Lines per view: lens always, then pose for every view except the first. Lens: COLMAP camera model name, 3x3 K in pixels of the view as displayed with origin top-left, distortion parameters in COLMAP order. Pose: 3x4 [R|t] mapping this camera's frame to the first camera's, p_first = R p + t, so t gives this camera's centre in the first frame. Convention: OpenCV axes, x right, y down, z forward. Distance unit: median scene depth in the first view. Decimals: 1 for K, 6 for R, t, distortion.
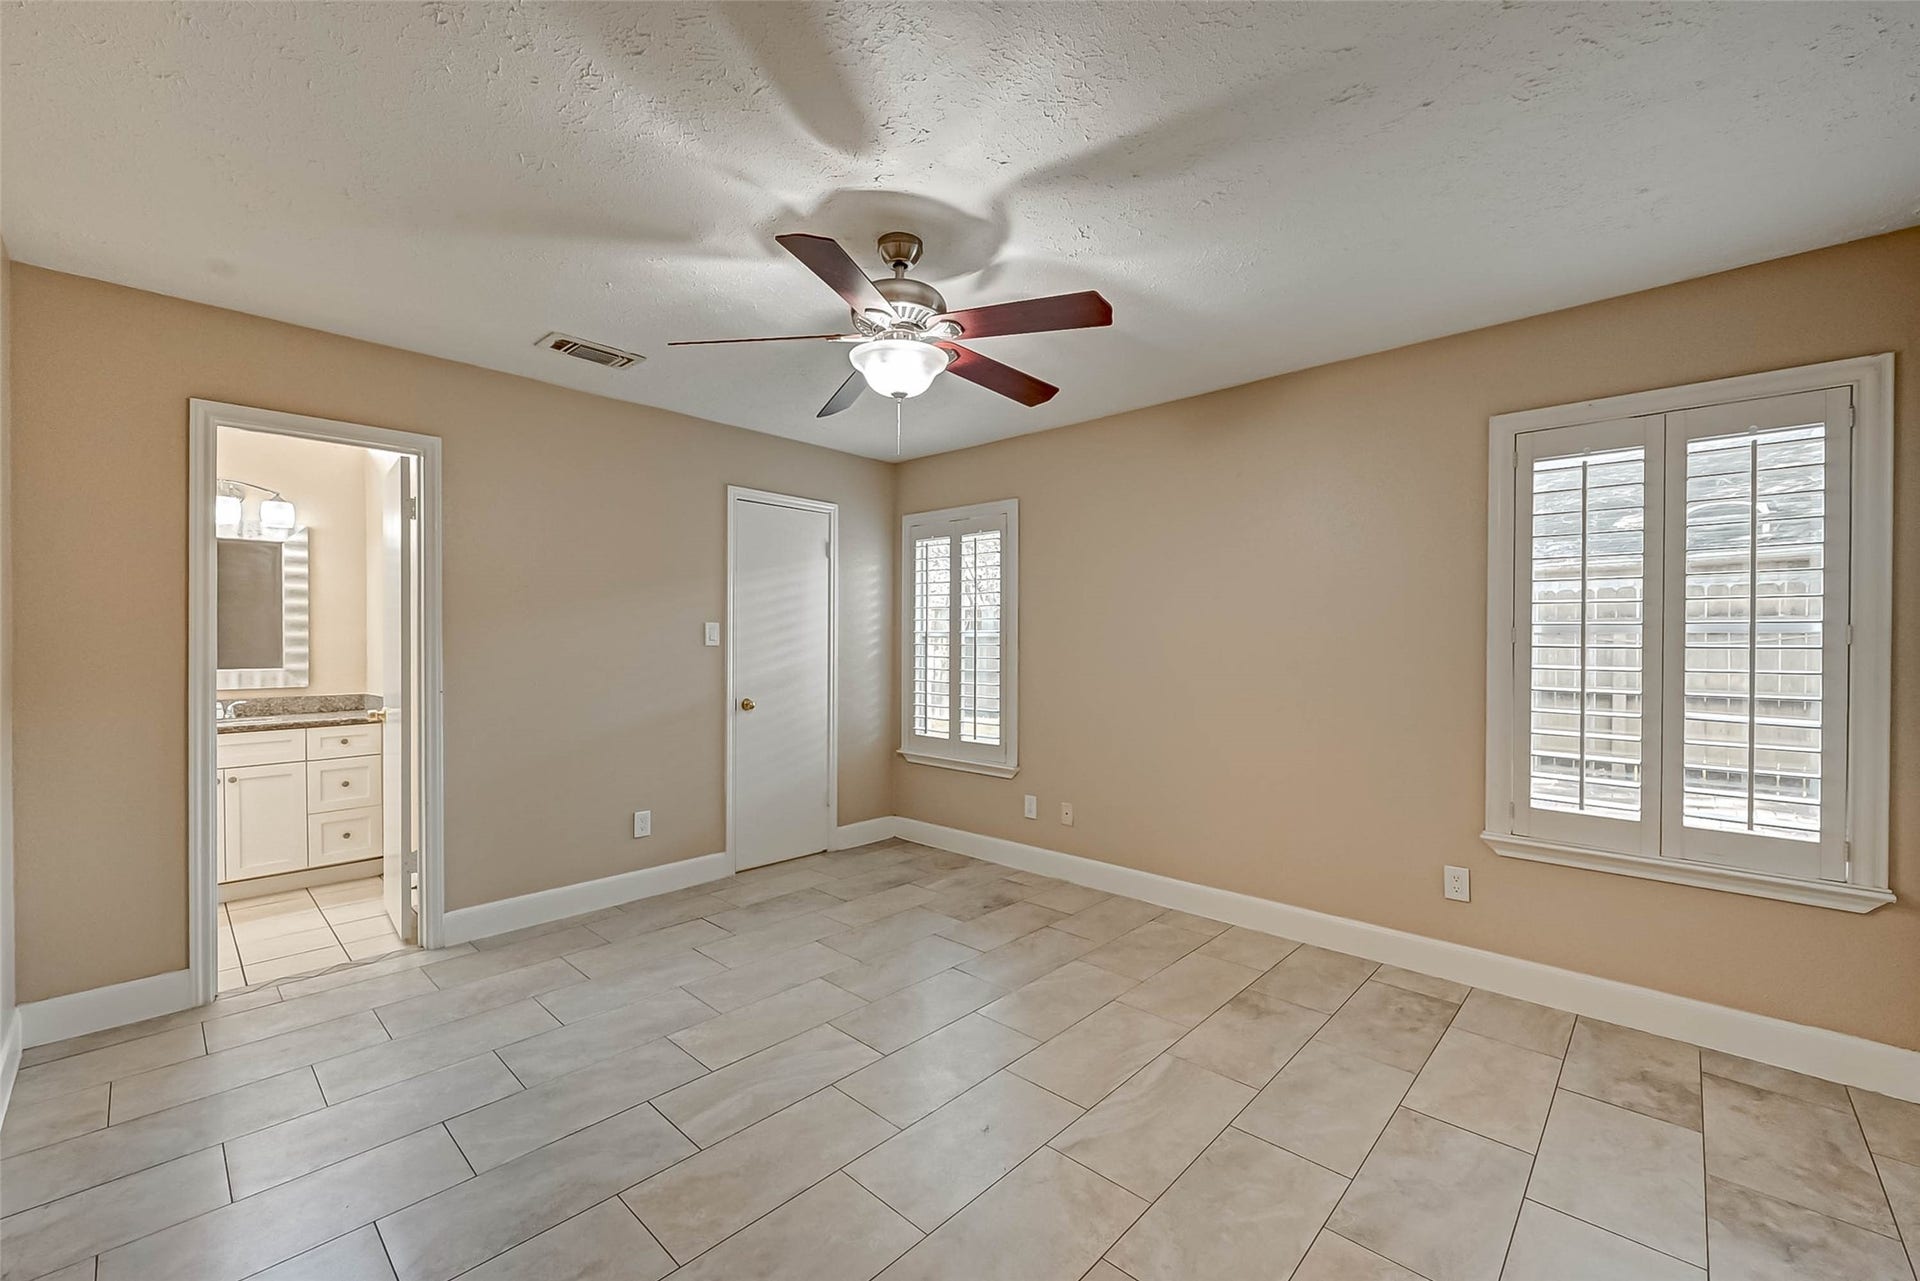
lens RADIAL K [[768.4, 0, 972.7], [0, 768.4, 641.6], [0, 0, 1]] dist [-0.009134, 0.000116]
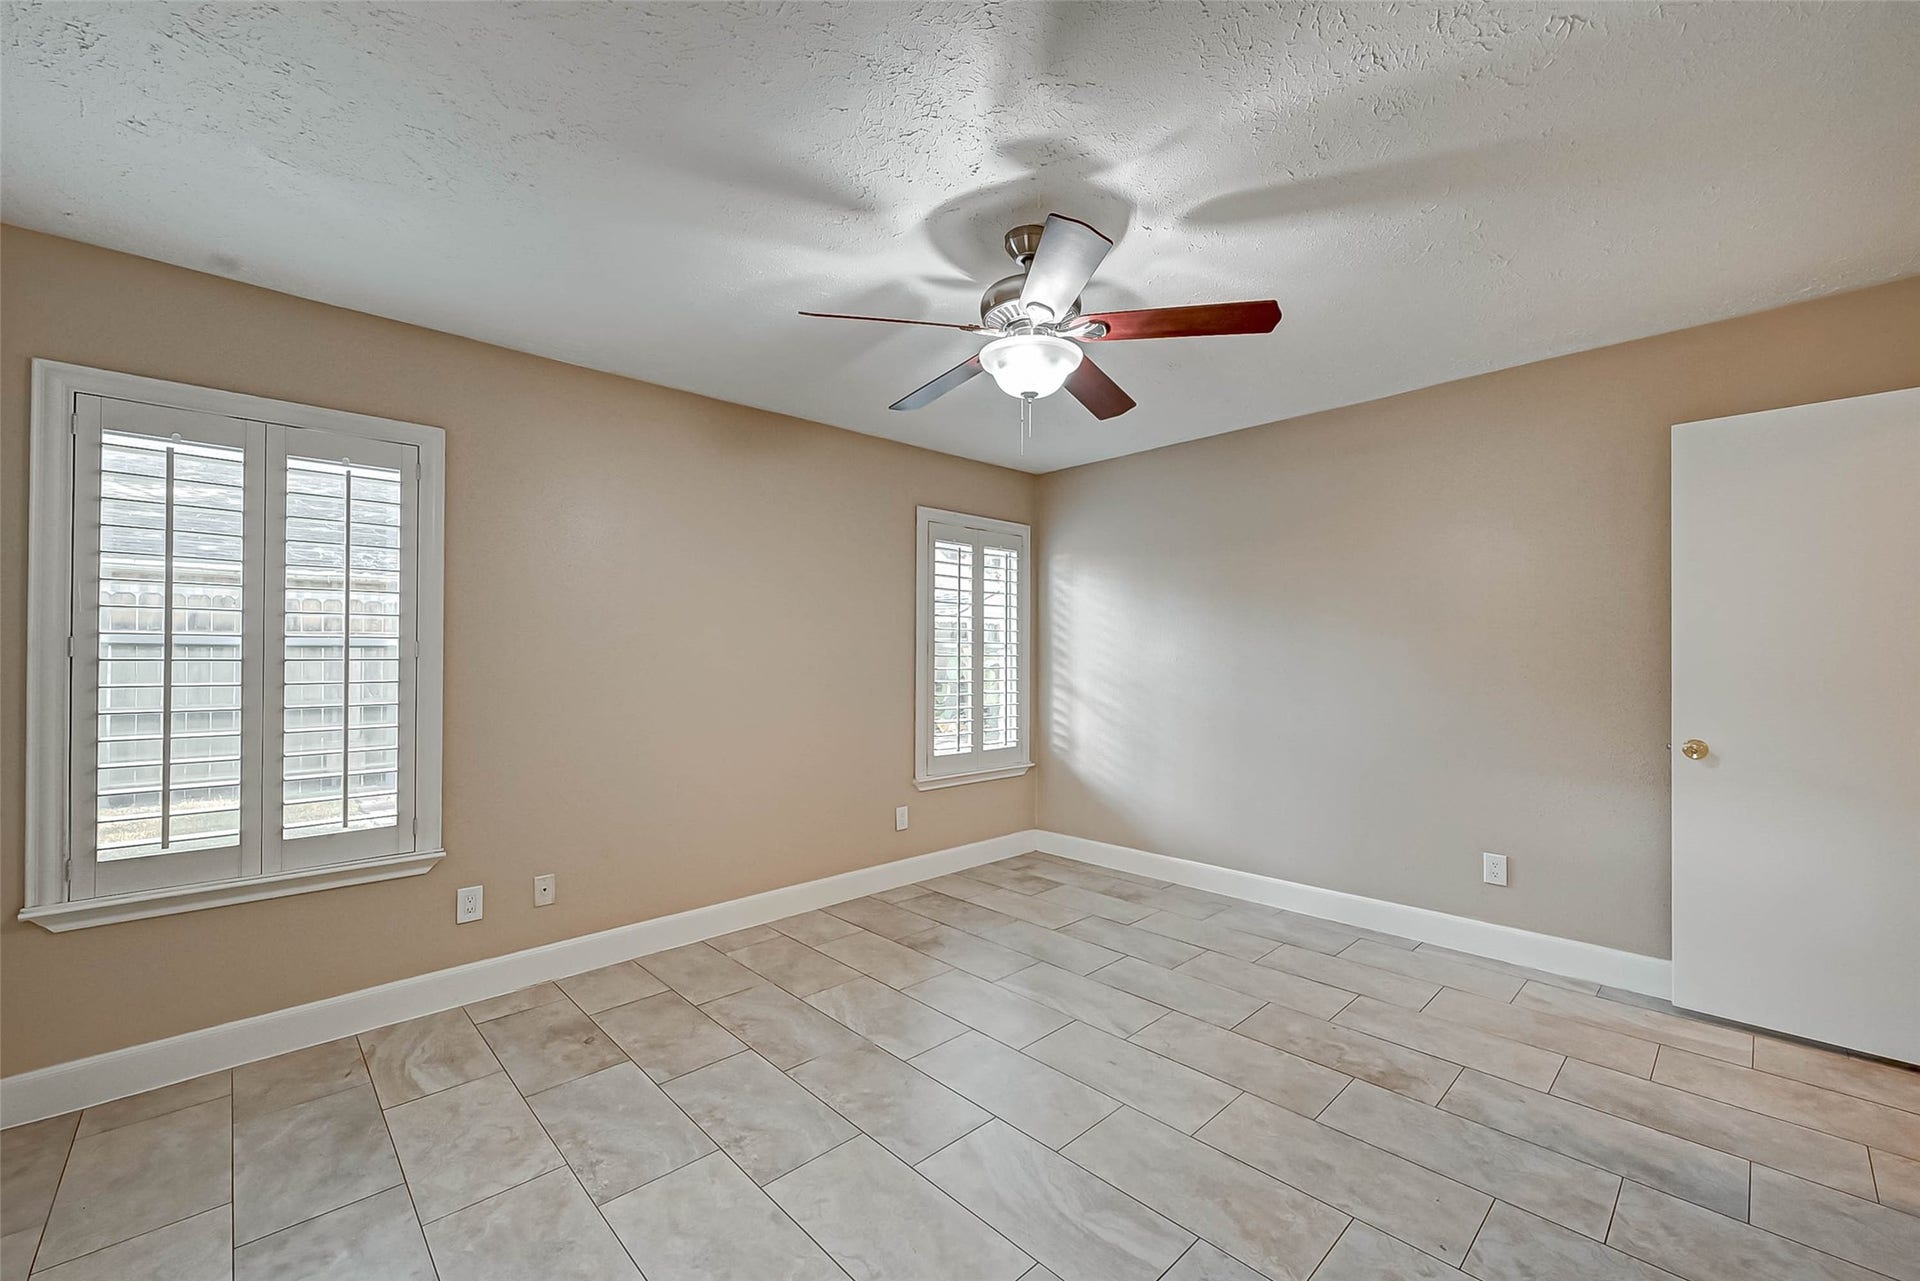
lens RADIAL K [[771.2, 0, 953.7], [0, 771.2, 648.4], [0, 0, 1]] dist [0.021265, -0.000043]
pose [[0.065619, 0.006076, 0.997826, -0.707664], [0.001718, 0.999979, -0.006202, 0.001429], [-0.997843, 0.002122, 0.065608, 0.682762]]
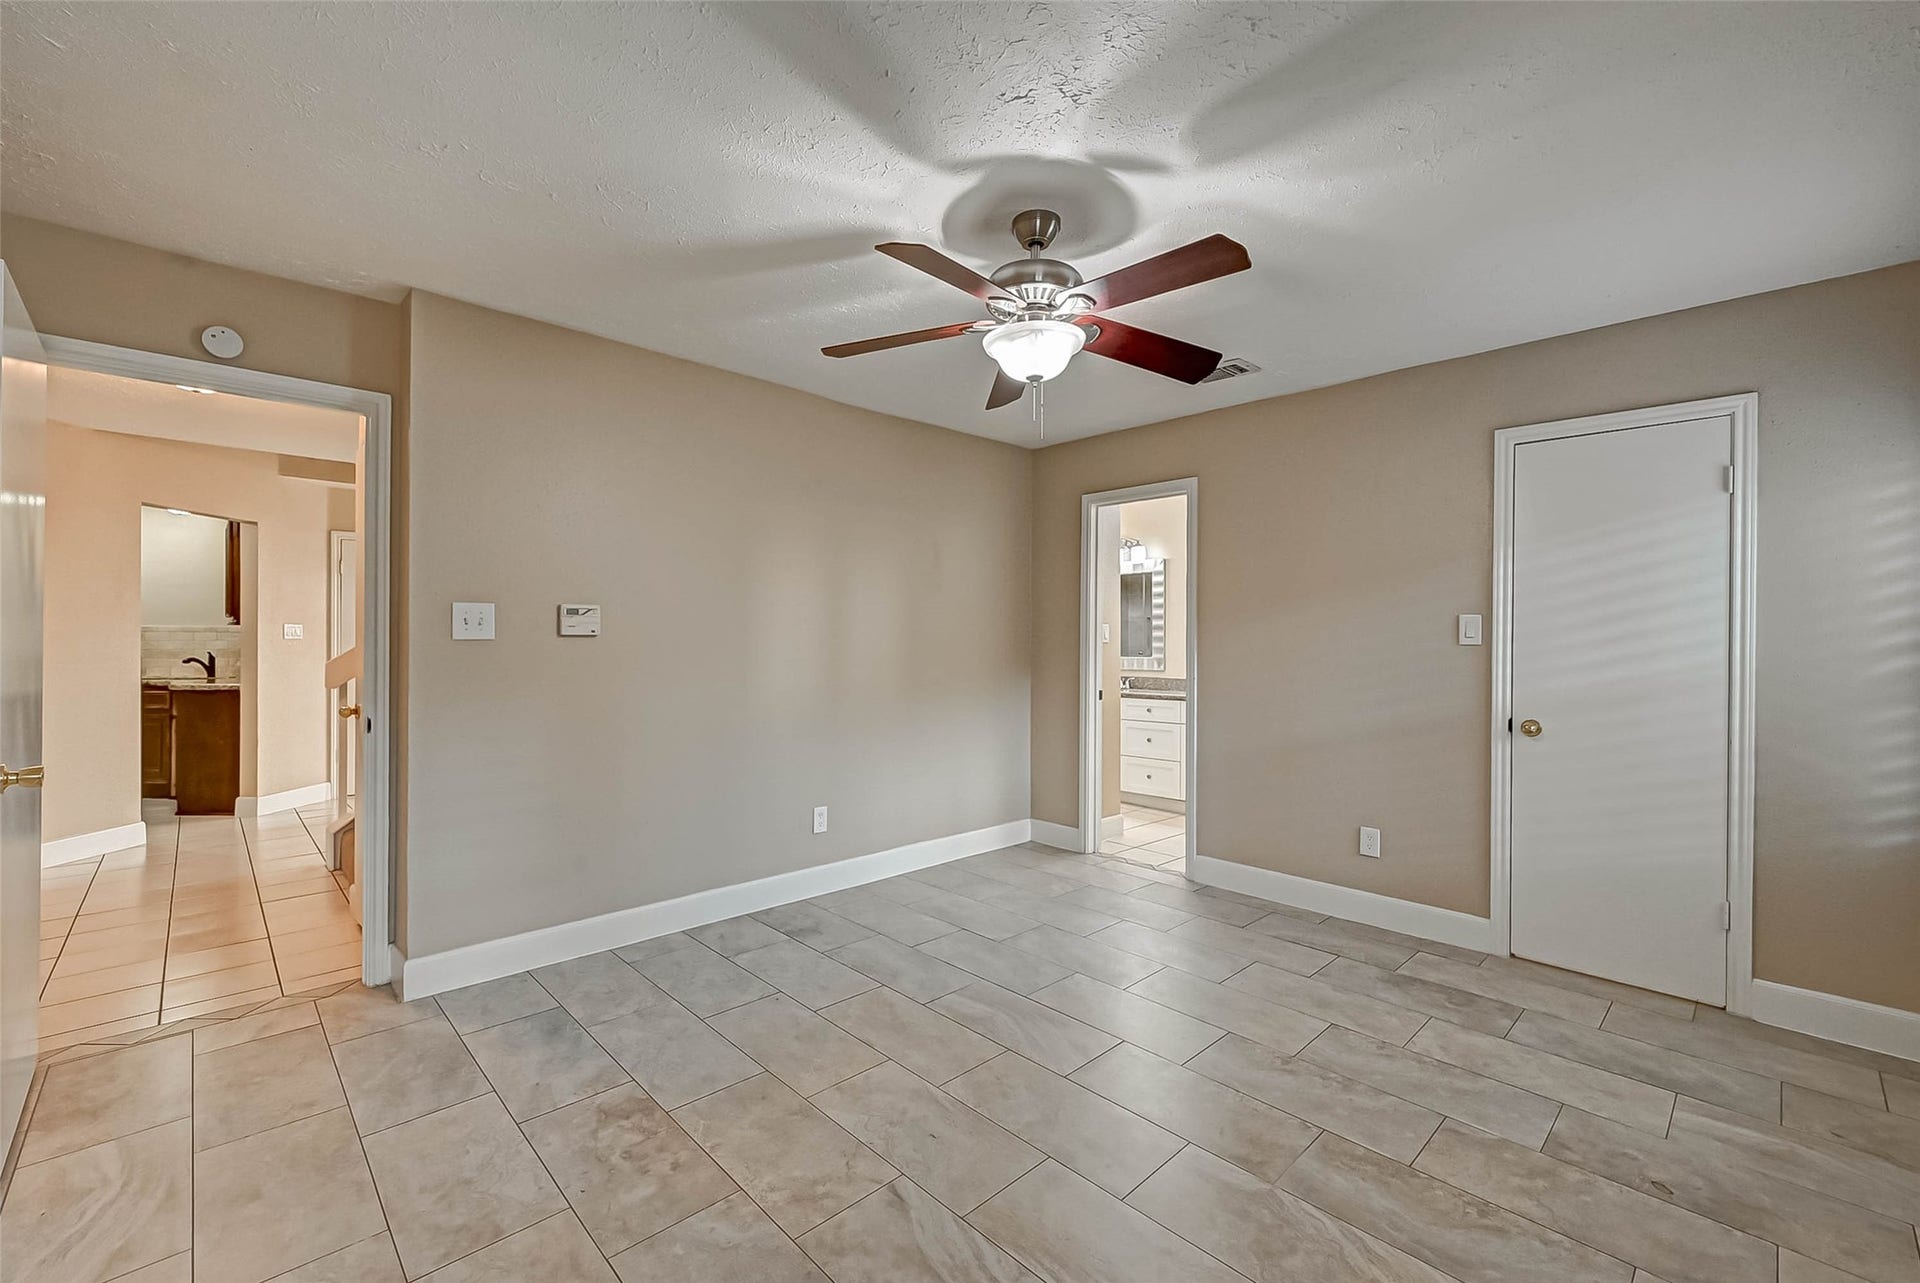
lens RADIAL K [[786.8, 0, 933.9], [0, 786.8, 638.0], [0, 0, 1]] dist [0.002748, -0.000047]
pose [[-0.072161, -0.004305, -0.997384, 0.595951], [-0.006455, 0.999972, -0.003849, 0.006196], [0.997372, 0.006161, -0.072187, 0.626456]]
